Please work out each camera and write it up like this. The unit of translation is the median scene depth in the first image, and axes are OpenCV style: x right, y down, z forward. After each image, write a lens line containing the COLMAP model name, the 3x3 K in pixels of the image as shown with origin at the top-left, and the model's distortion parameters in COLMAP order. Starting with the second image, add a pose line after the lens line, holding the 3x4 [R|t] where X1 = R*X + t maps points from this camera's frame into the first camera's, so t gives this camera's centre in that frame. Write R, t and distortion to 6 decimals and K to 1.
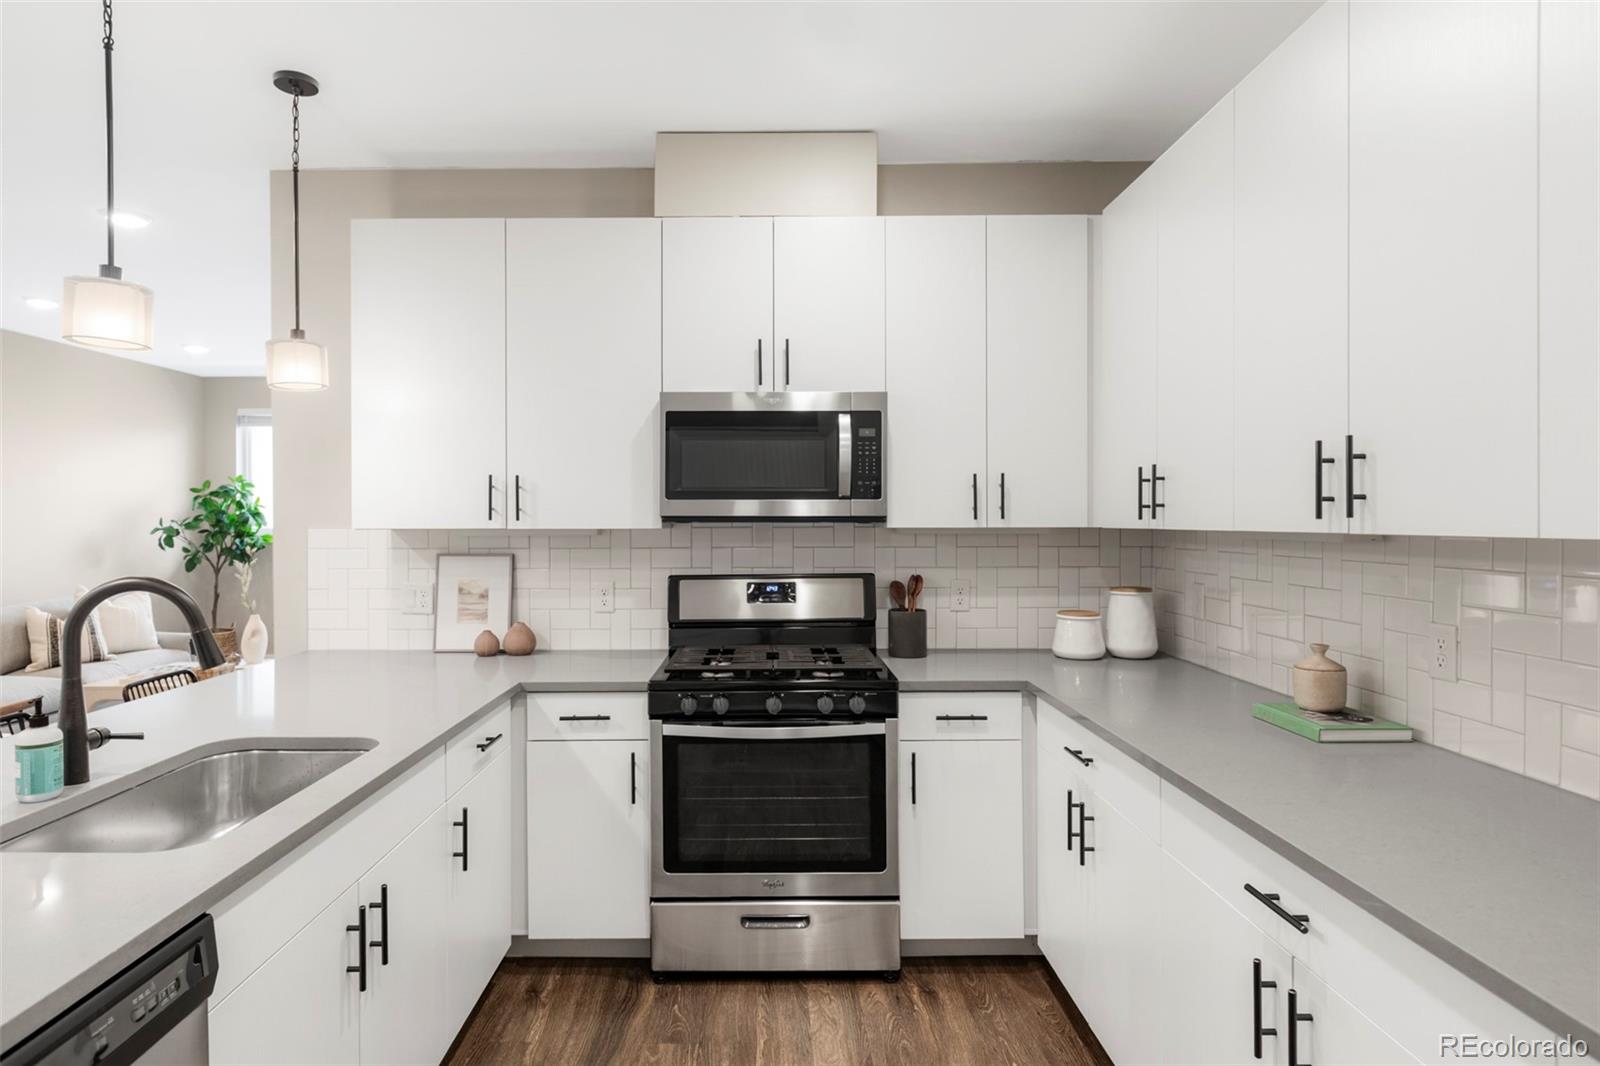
lens RADIAL K [[860.7, 0, 745.7], [0, 860.7, 524.1], [0, 0, 1]] dist [0.006275, -0.008387]
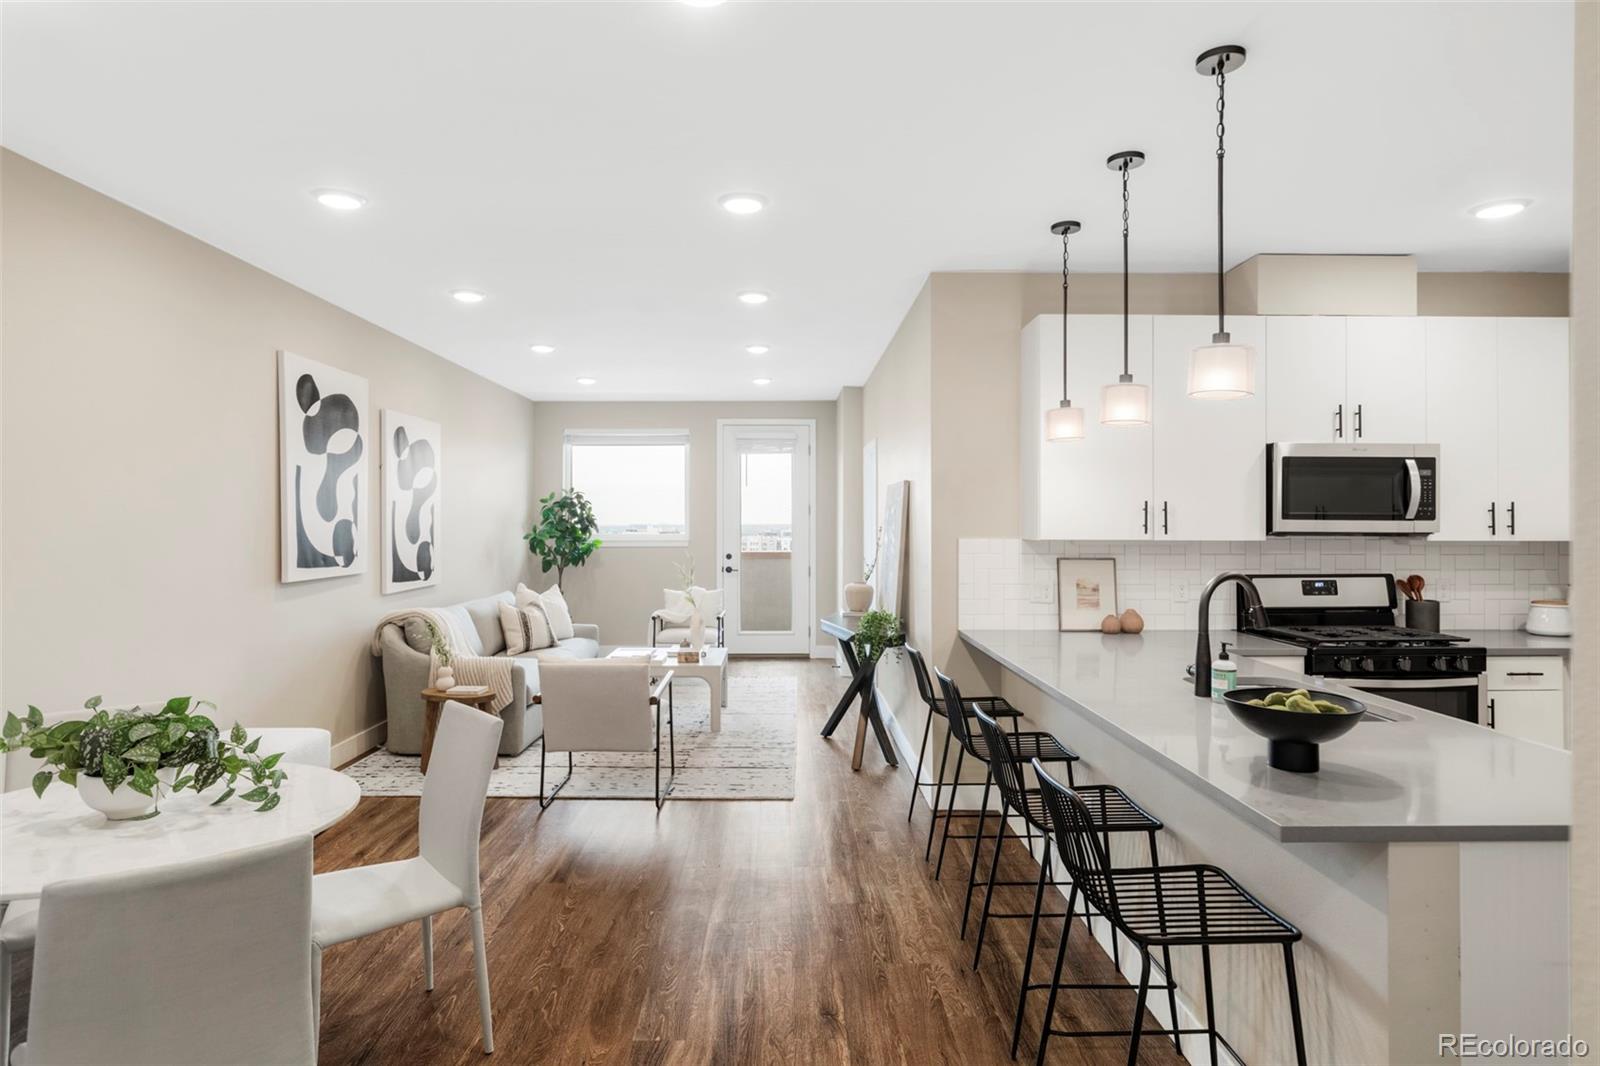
lens RADIAL K [[860.7, 0, 782.9], [0, 860.7, 519.5], [0, 0, 1]] dist [0.006275, -0.008387]
pose [[0.999967, 0.004636, 0.006723, -0.459031], [-0.004563, 0.999930, -0.010872, -0.005360], [-0.006773, 0.010841, 0.999918, -0.196558]]
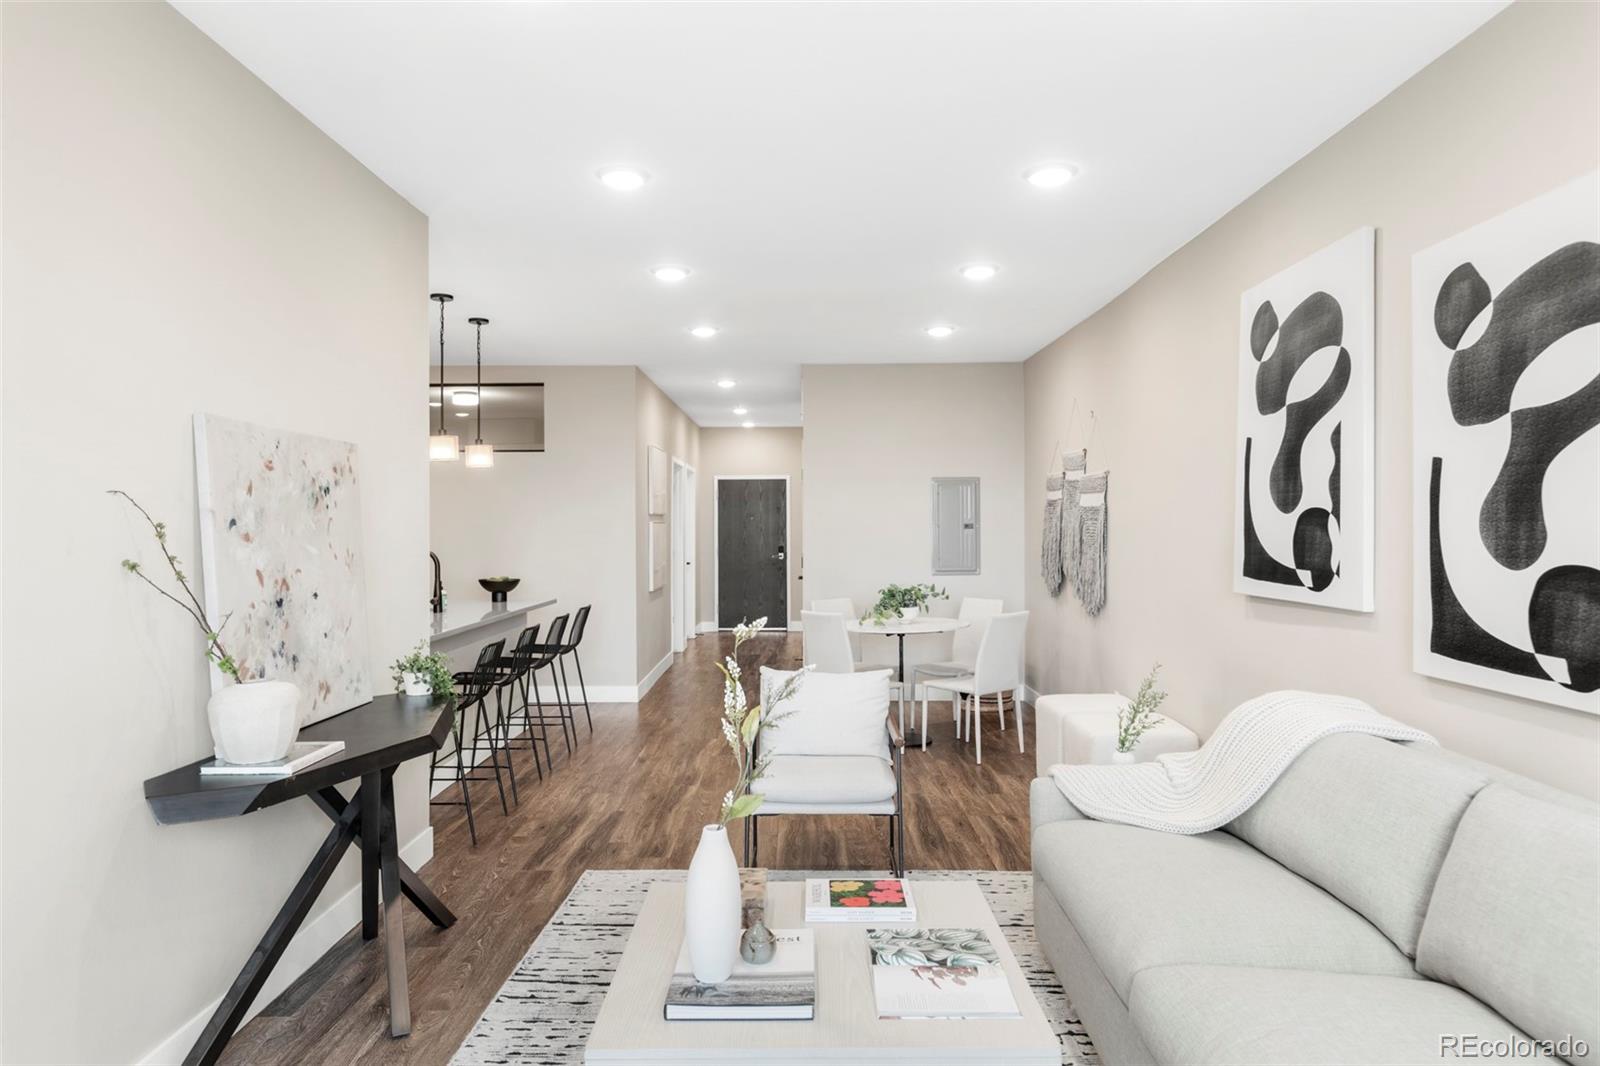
lens RADIAL K [[1001.3, 0, 808.2], [0, 1001.3, 517.5], [0, 0, 1]] dist [0.005139, -0.011834]
pose [[-0.999776, 0.007768, -0.019684, -0.594056], [0.007849, 0.999961, -0.004035, -0.007356], [0.019652, -0.004189, -0.999798, 1.353271]]
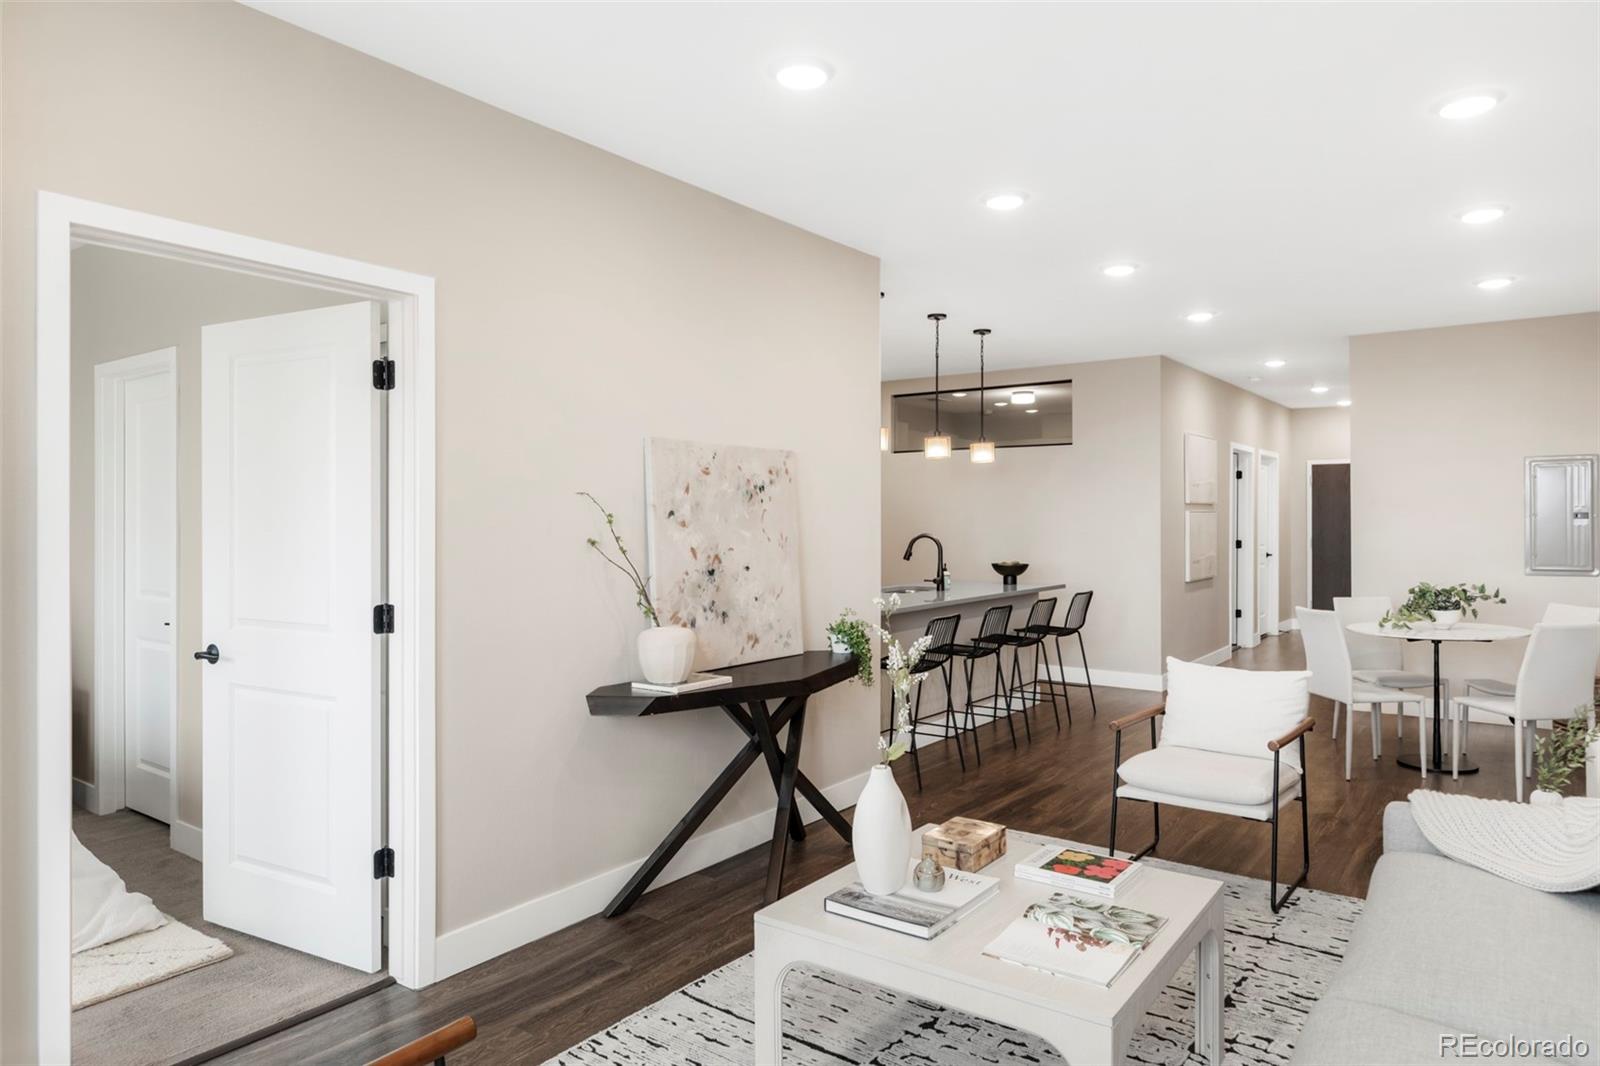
lens RADIAL K [[1001.3, 0, 830.3], [0, 1001.3, 500.9], [0, 0, 1]] dist [0.005139, -0.011834]
pose [[-0.825317, 0.015346, 0.564462, -0.795954], [0.008637, 0.999857, -0.014555, -0.006605], [-0.564604, -0.007138, -0.825331, 1.363116]]
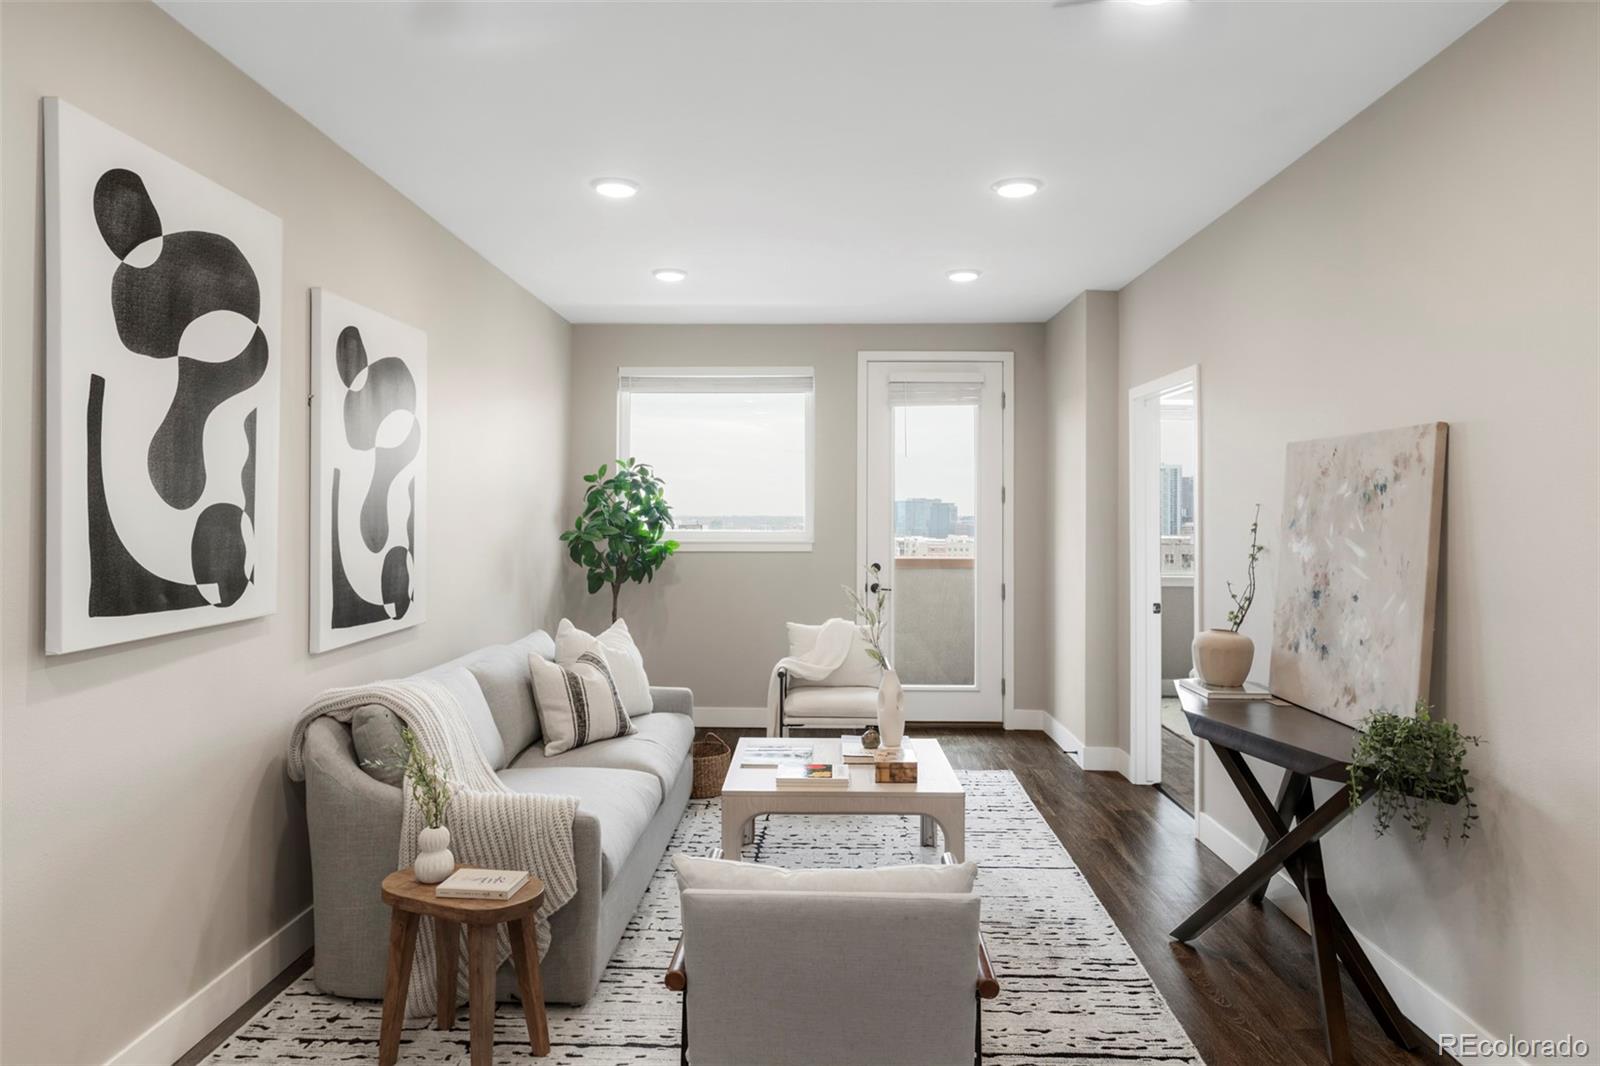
lens RADIAL K [[1001.3, 0, 798.7], [0, 1001.3, 503.2], [0, 0, 1]] dist [0.005139, -0.011834]
pose [[0.999809, 0.008361, -0.017669, -0.626449], [-0.008681, 0.999798, -0.018137, -0.007210], [0.017514, 0.018287, 0.999679, 0.236353]]
